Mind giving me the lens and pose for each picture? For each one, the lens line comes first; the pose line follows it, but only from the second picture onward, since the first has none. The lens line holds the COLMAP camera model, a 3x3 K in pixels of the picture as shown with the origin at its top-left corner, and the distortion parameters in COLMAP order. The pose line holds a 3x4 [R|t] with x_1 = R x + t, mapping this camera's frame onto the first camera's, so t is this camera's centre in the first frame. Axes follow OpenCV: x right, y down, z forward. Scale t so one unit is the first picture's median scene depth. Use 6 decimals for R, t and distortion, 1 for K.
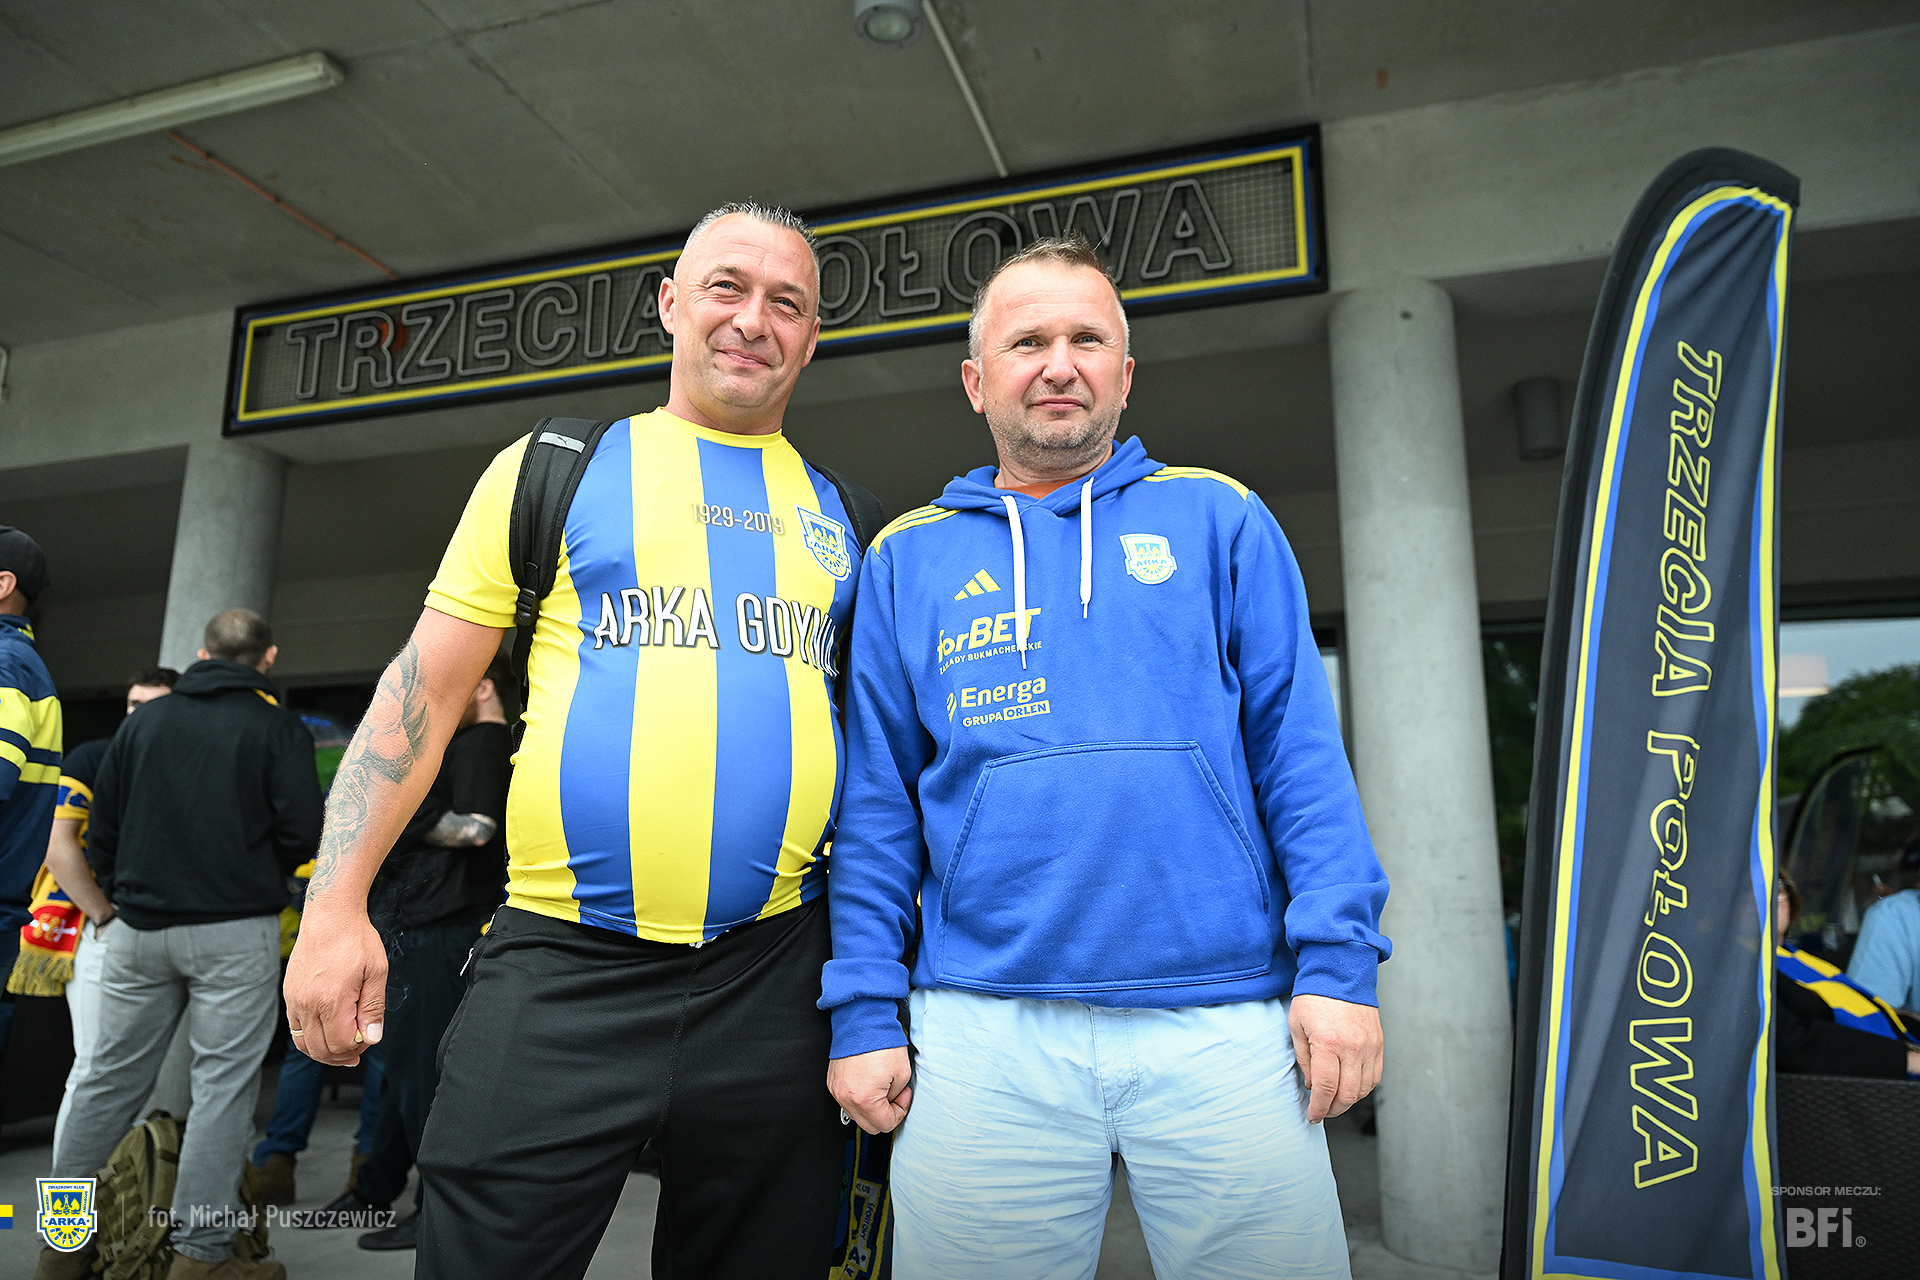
lens RADIAL K [[1303.3, 0, 960.0], [0, 1303.3, 640.0], [0, 0, 1]] dist [-0.001321, 0.004577]
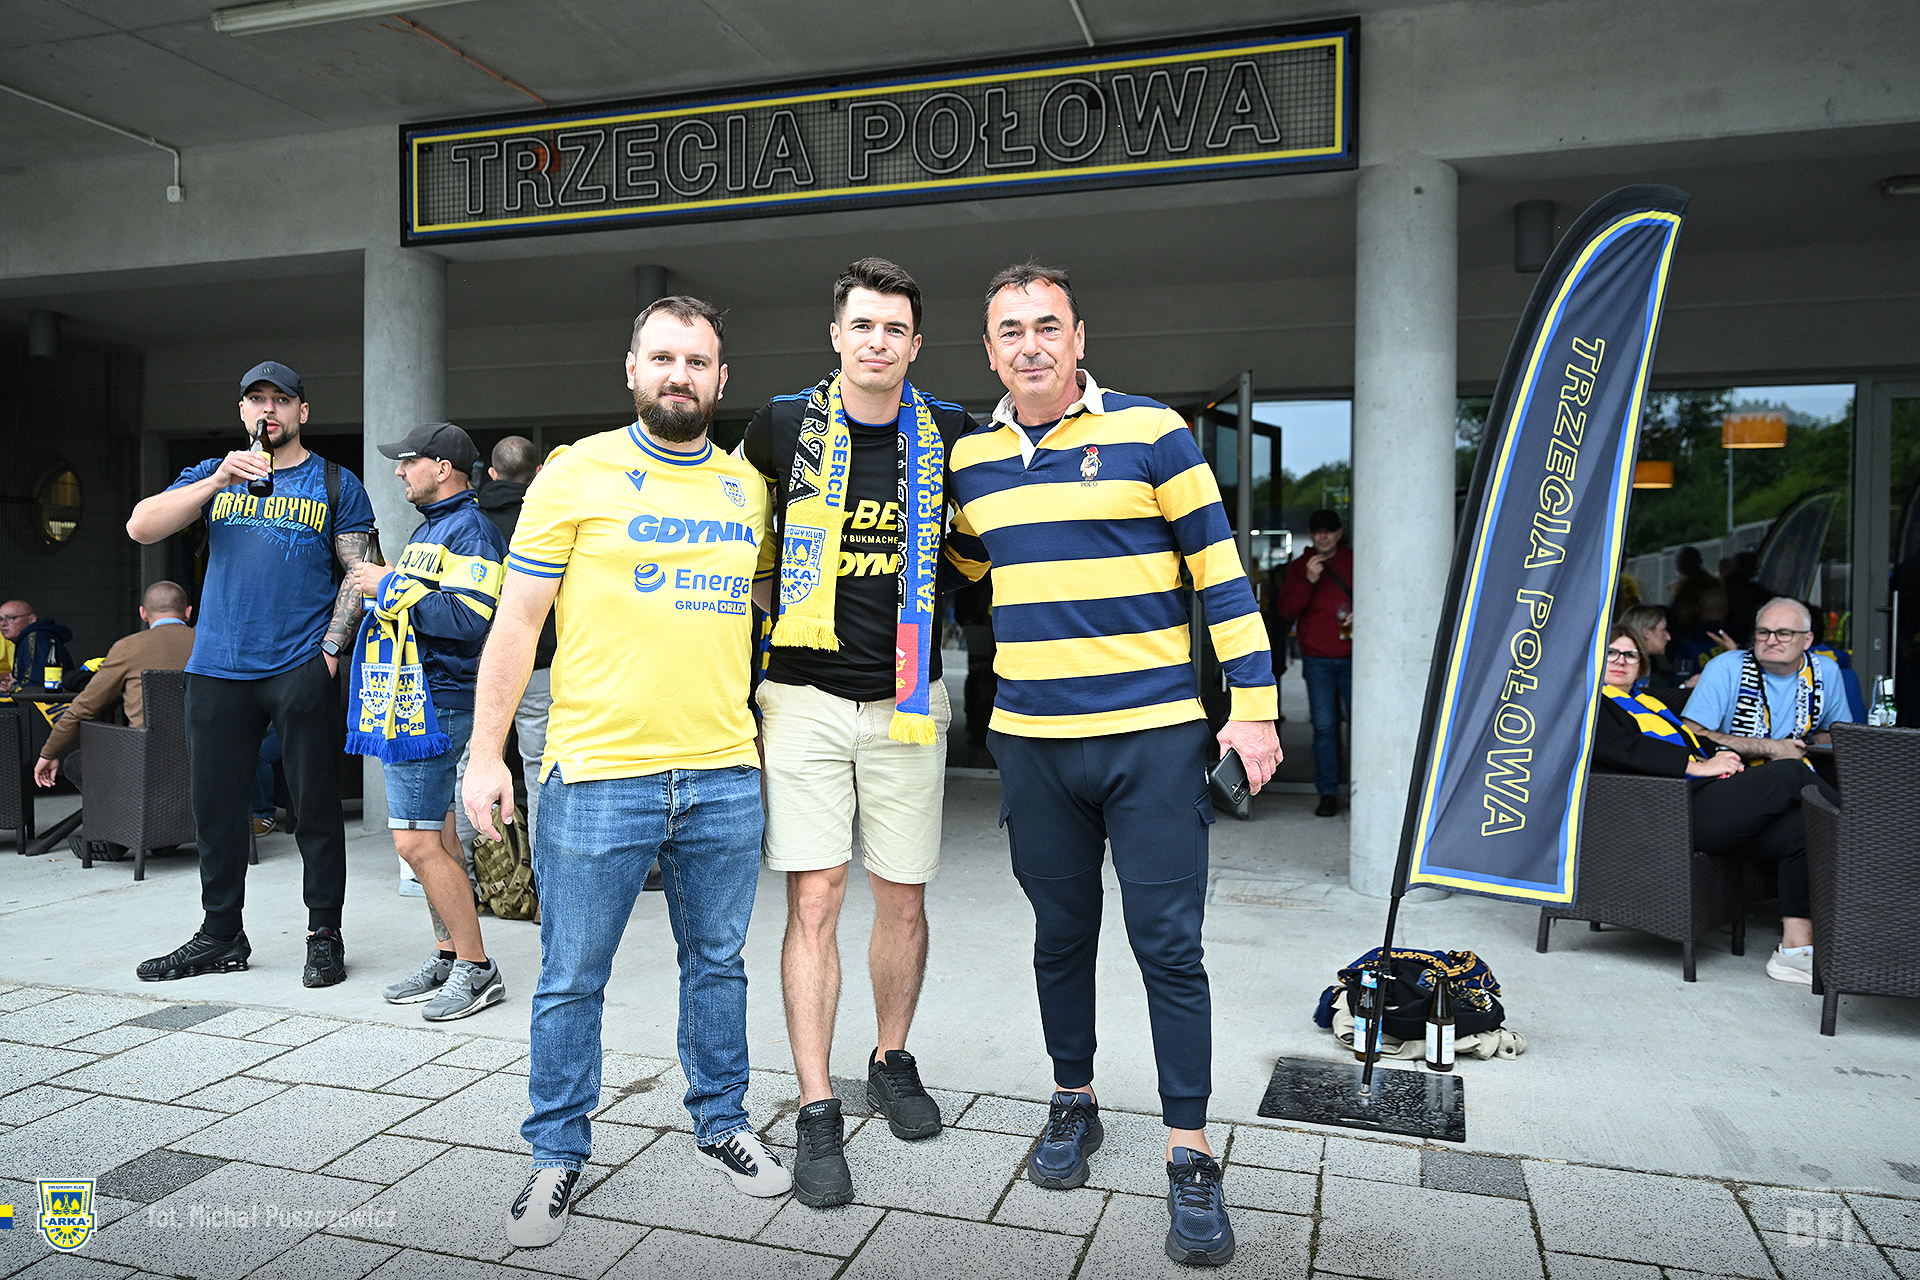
lens RADIAL K [[1332.2, 0, 987.3], [0, 1332.2, 634.0], [0, 0, 1]] dist [-0.000703, 0.001638]
pose [[0.999647, 0.001563, 0.026511, -0.092496], [-0.007439, 0.974778, 0.223055, -0.106578], [-0.025494, -0.223173, 0.974445, -0.292734]]
